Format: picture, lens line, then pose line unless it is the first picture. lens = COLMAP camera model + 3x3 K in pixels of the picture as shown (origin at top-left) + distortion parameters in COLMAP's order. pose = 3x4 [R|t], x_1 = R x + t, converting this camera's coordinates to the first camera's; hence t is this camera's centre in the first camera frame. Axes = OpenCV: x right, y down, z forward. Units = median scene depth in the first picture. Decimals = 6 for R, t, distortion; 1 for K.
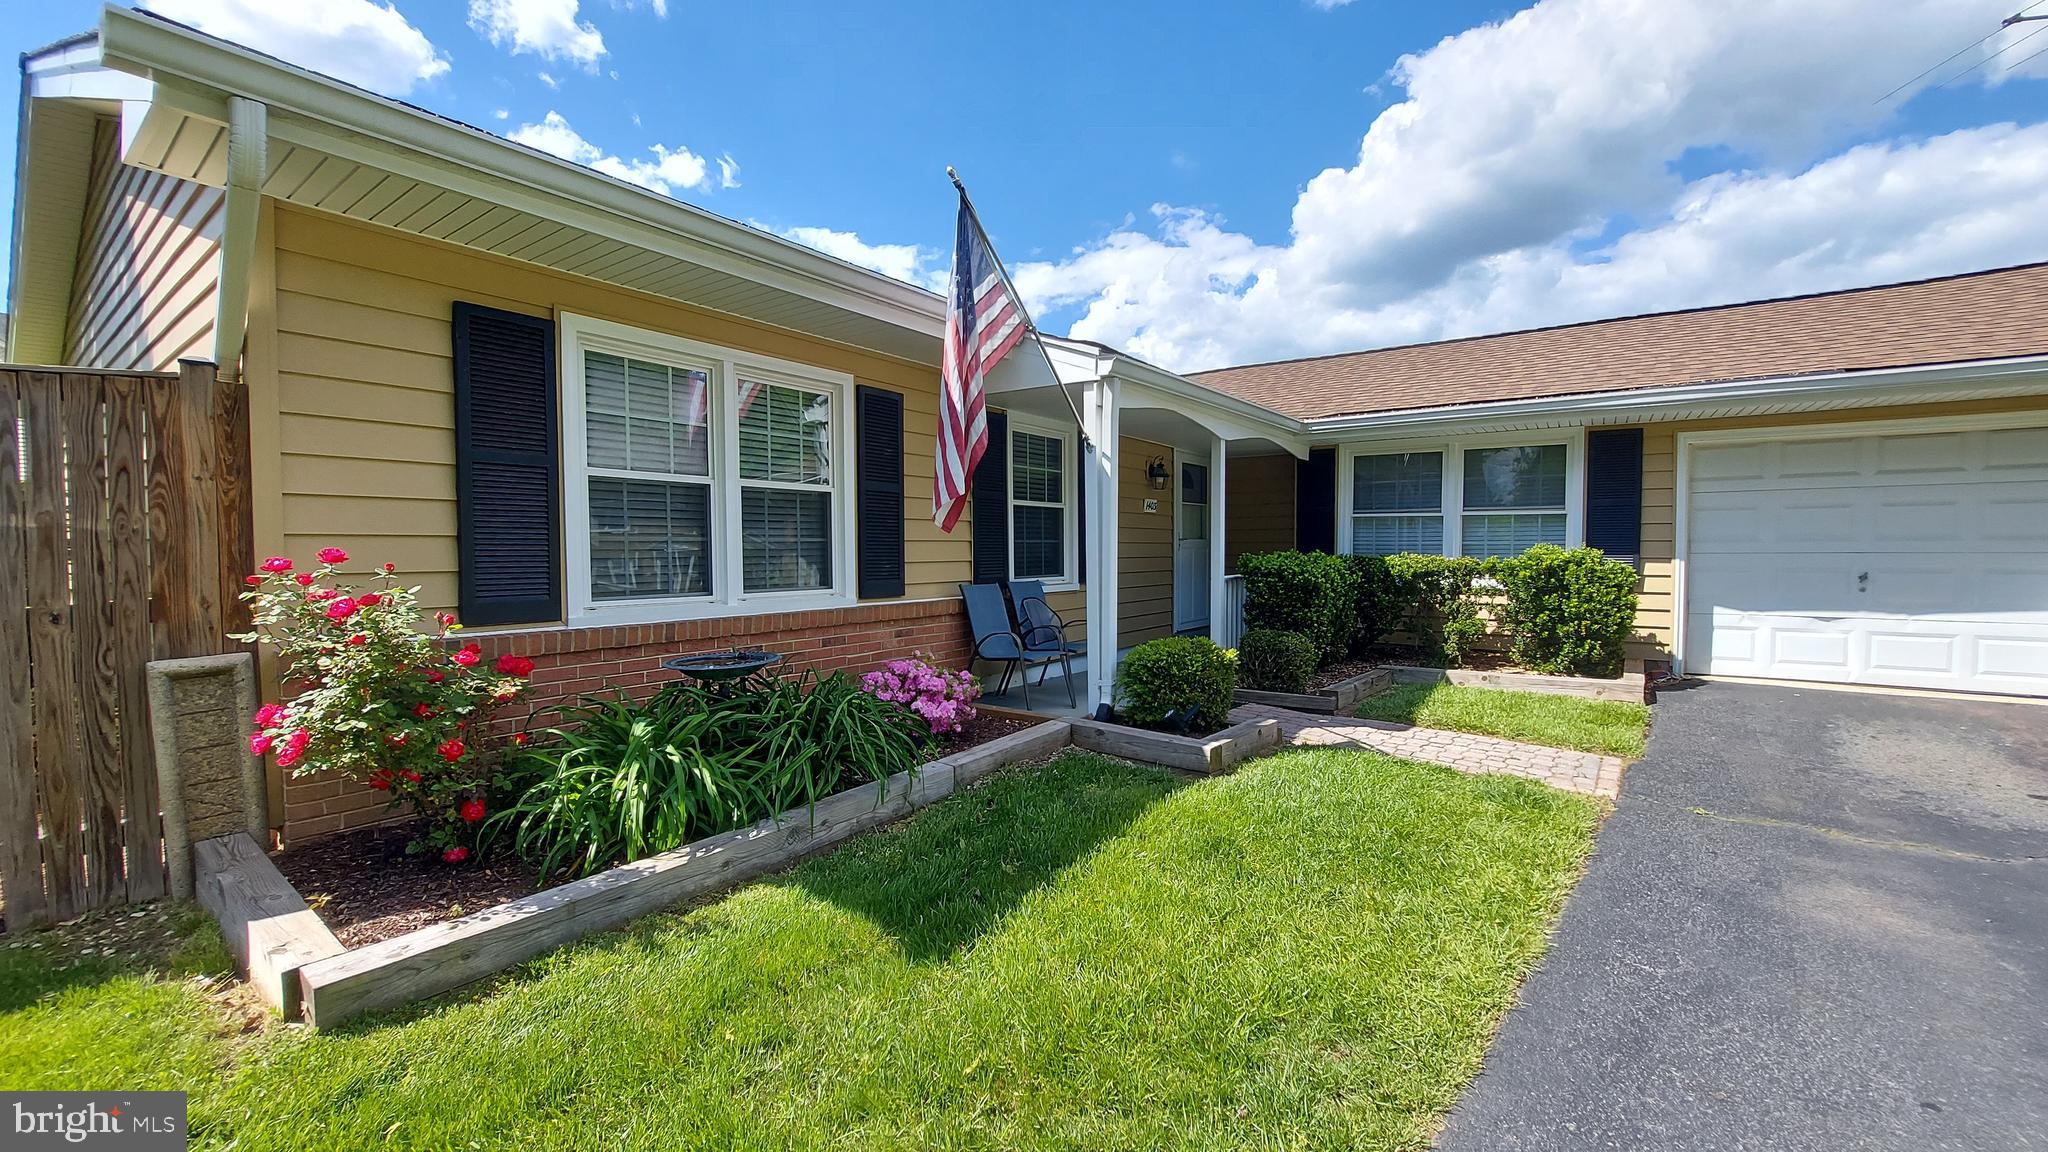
lens RADIAL K [[814.5, 0, 1024.0], [0, 814.5, 576.0], [0, 0, 1]] dist [-0.013589, 0.000546]
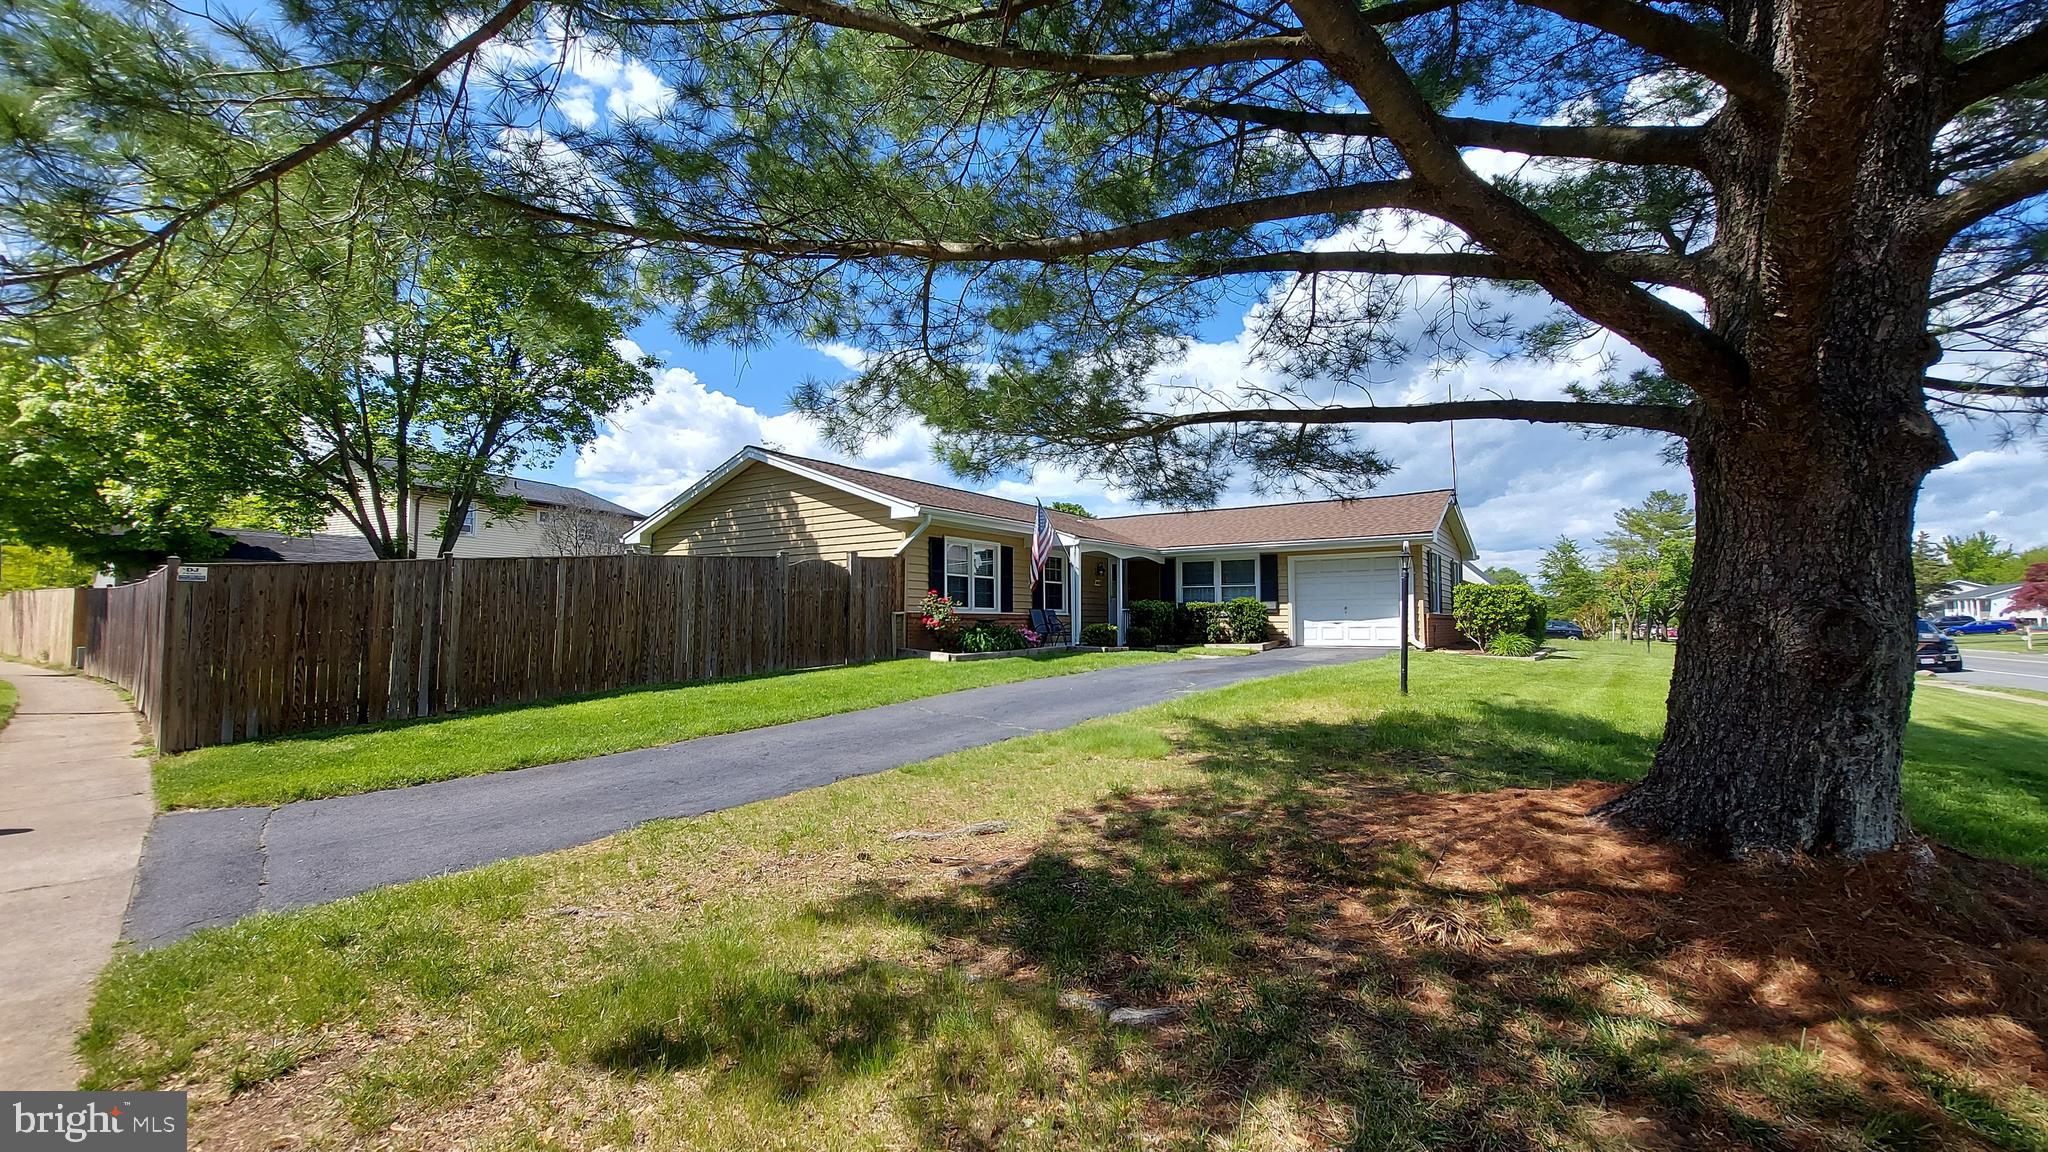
lens RADIAL K [[814.5, 0, 1024.0], [0, 814.5, 576.0], [0, 0, 1]] dist [-0.013589, 0.000546]
pose [[0.999899, 0.000609, 0.014220, -0.126337], [0.000766, 0.995335, -0.096472, 0.161184], [-0.014213, 0.096473, 0.995234, -1.805124]]
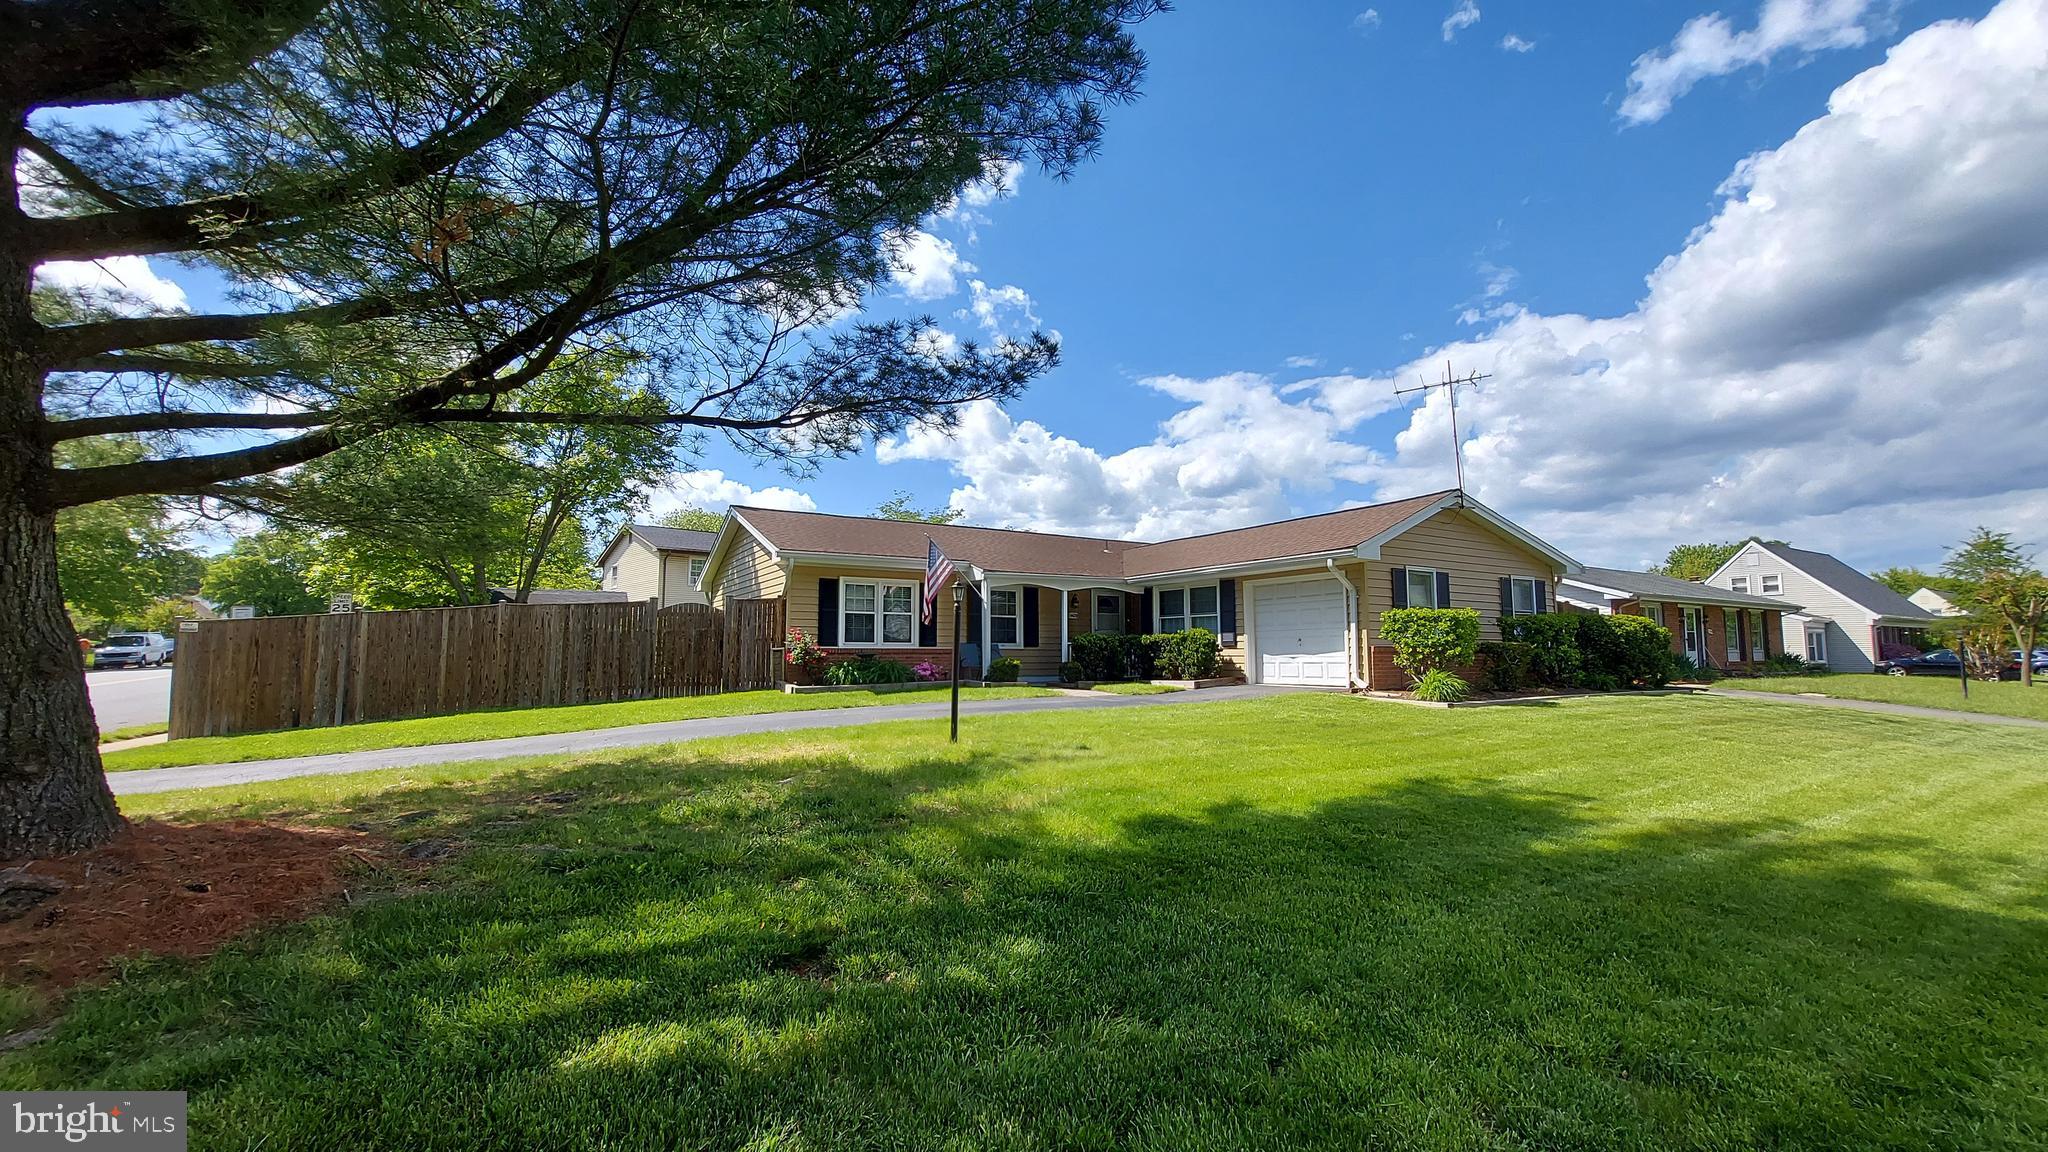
lens RADIAL K [[814.5, 0, 1024.0], [0, 814.5, 576.0], [0, 0, 1]] dist [-0.013589, 0.000546]
pose [[0.918684, -0.039236, -0.393039, 1.222781], [-0.013759, 0.991271, -0.131118, 0.140789], [0.394753, 0.125864, 0.910126, -1.545810]]
